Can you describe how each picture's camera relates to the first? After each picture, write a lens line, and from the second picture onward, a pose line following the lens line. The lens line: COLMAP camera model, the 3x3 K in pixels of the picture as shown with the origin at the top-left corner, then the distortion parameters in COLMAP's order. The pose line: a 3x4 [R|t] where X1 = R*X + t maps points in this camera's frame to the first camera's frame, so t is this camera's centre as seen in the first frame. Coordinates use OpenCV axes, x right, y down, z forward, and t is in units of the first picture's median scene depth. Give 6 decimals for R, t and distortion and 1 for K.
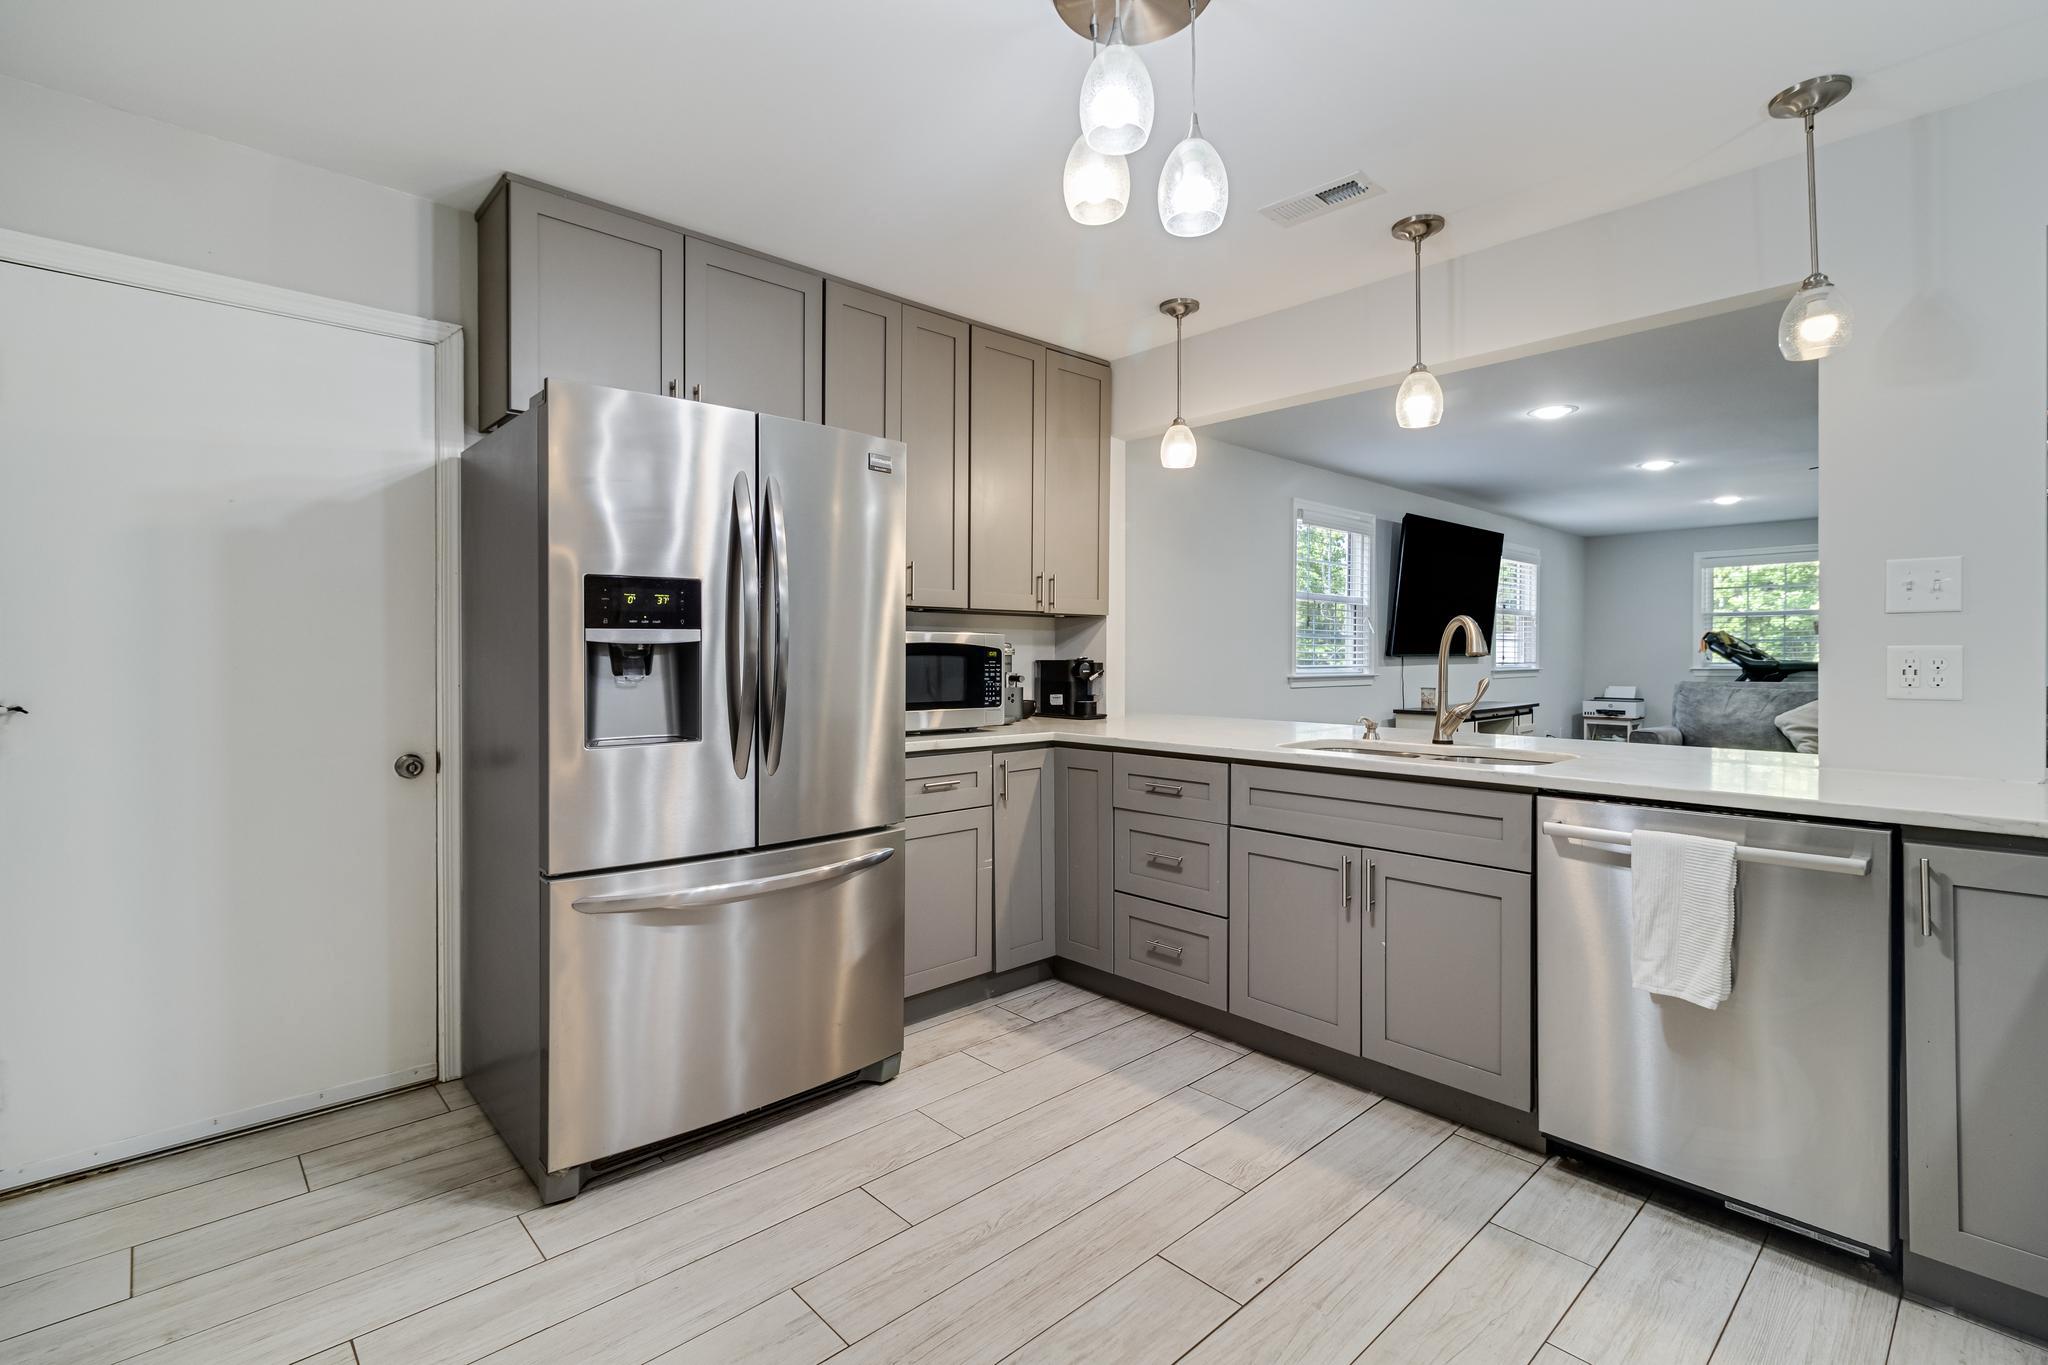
lens RADIAL K [[947.1, 0, 1034.9], [0, 947.1, 664.9], [0, 0, 1]] dist [0.007614, -0.000707]
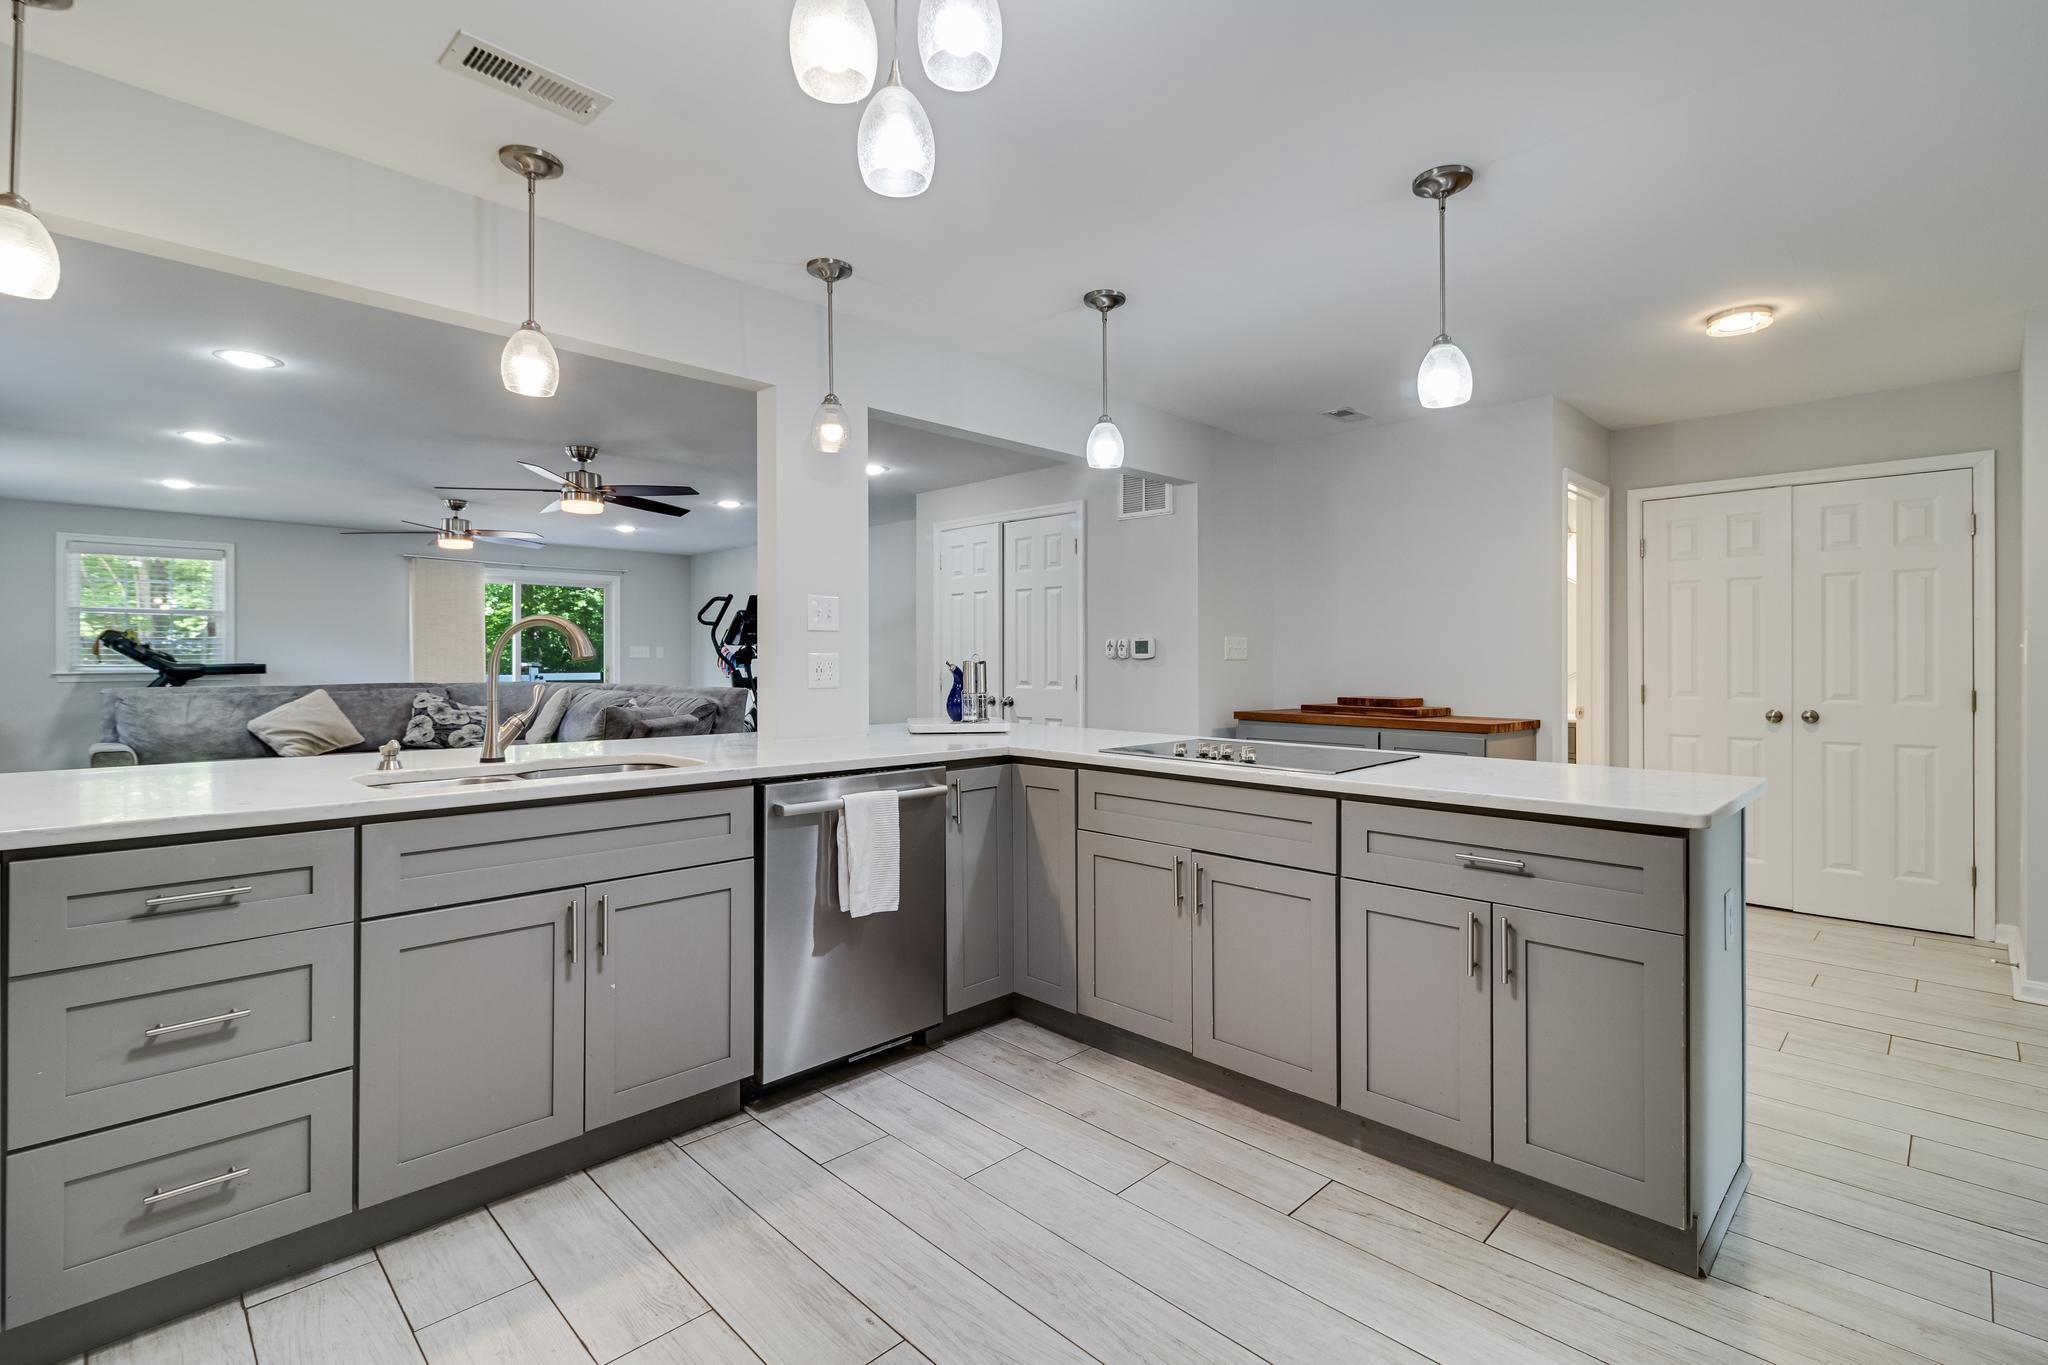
lens RADIAL K [[947.1, 0, 1021.5], [0, 947.1, 663.5], [0, 0, 1]] dist [0.007614, -0.000707]
pose [[-0.034680, -0.005089, 0.999386, -0.495530], [0.008497, 0.999949, 0.005387, -0.007380], [-0.999362, 0.008679, -0.034635, 0.610451]]
